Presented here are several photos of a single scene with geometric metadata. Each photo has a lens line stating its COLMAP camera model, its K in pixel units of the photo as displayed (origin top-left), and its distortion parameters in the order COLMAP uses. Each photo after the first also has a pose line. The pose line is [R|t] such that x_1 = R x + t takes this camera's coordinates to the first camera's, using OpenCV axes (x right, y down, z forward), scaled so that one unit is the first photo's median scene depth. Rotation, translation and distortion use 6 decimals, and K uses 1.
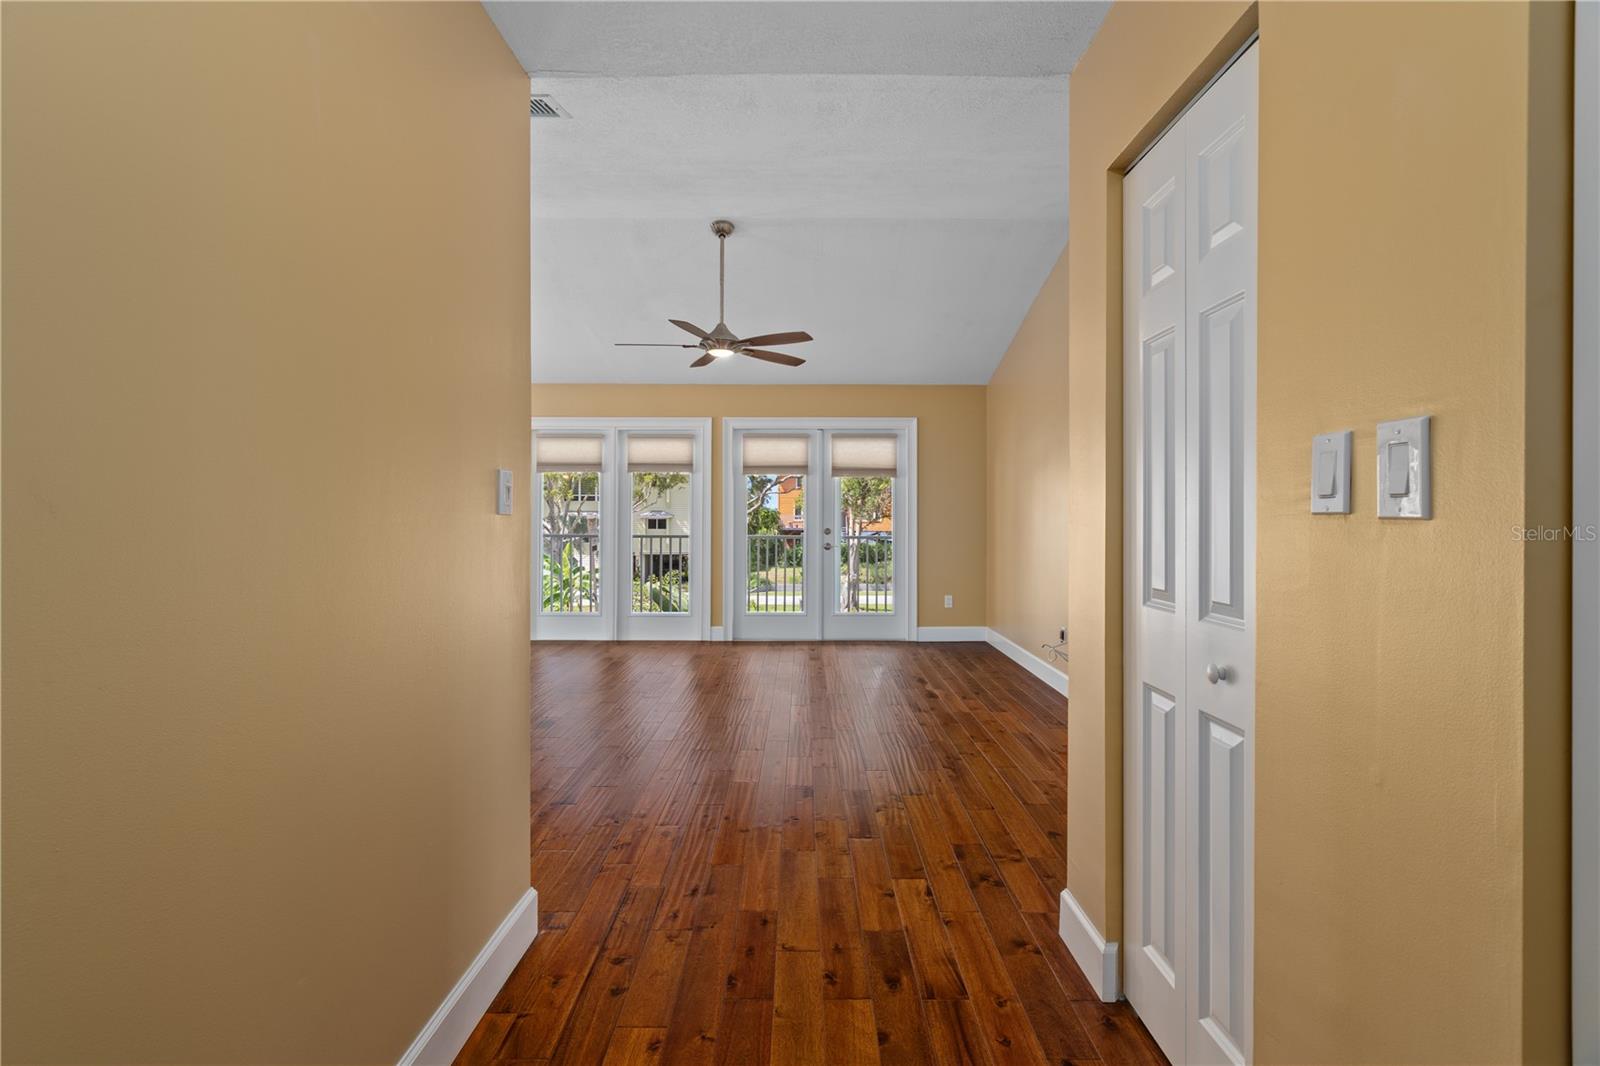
lens RADIAL K [[776.3, 0, 796.9], [0, 776.3, 525.3], [0, 0, 1]] dist [0.004471, 0.000182]
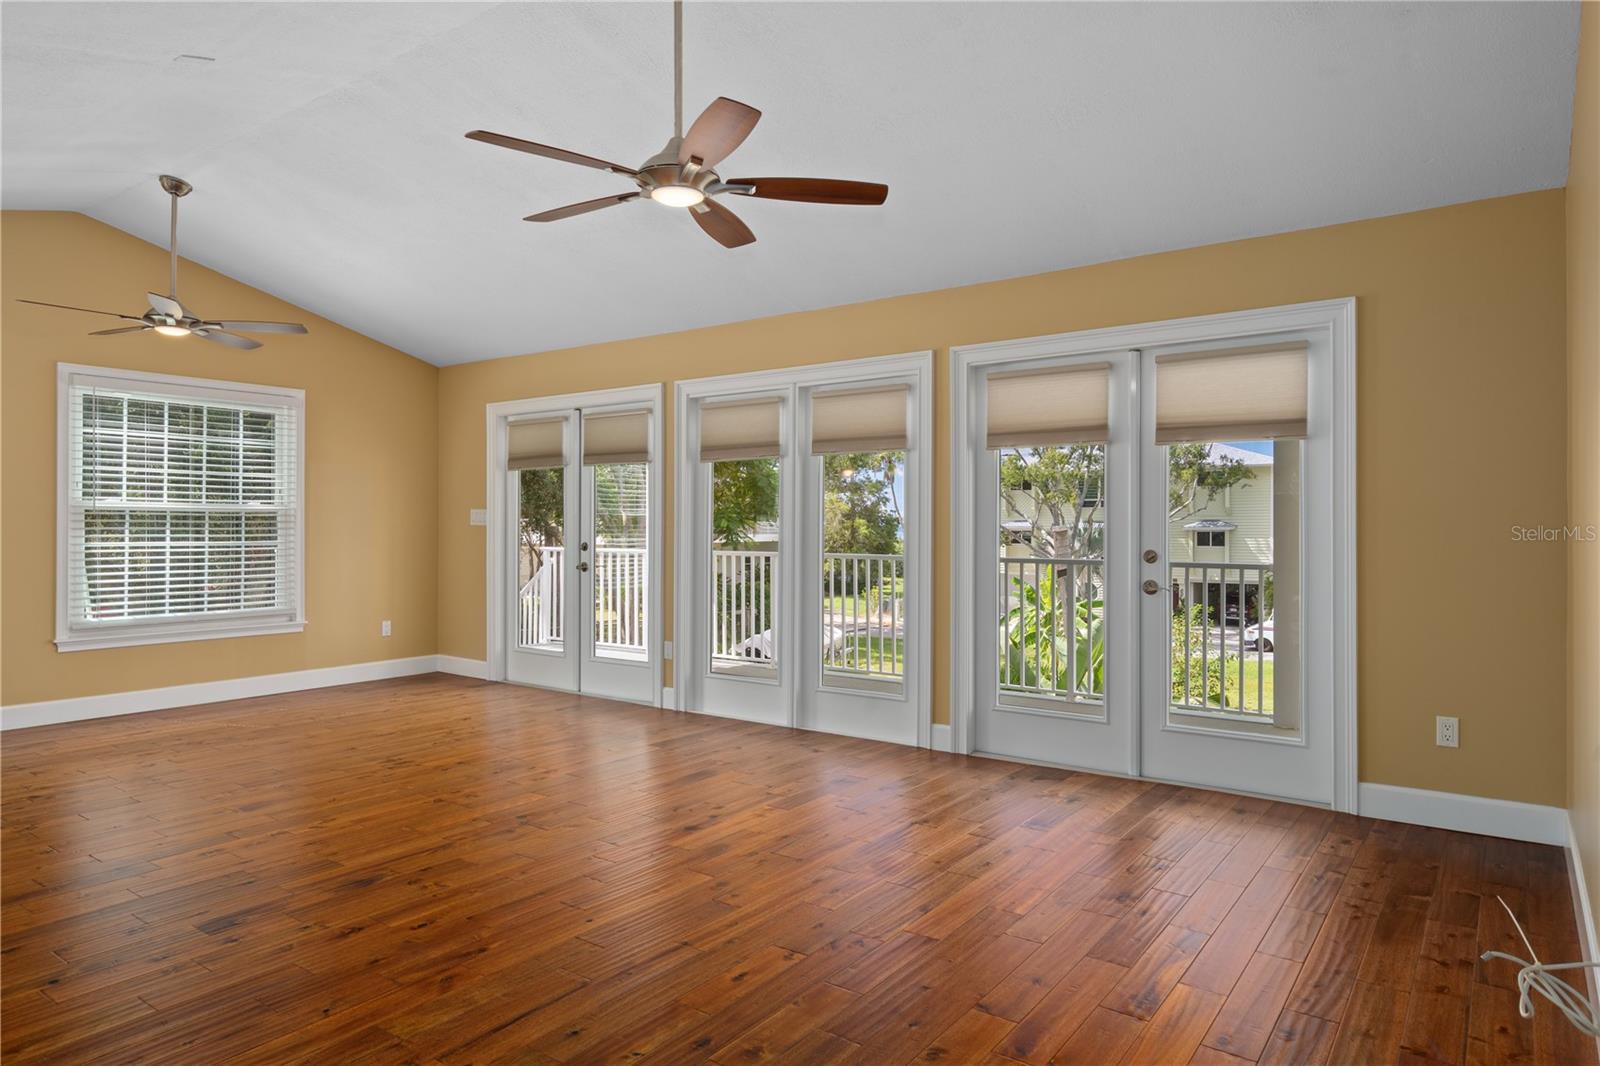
lens RADIAL K [[986.3, 0, 797.8], [0, 986.3, 532.4], [0, 0, 1]] dist [0.027232, 0.000525]
pose [[0.803314, 0.000385, -0.595556, 0.233969], [-0.004897, 0.999970, -0.005960, -0.002564], [0.595536, 0.007704, 0.803292, 0.368575]]
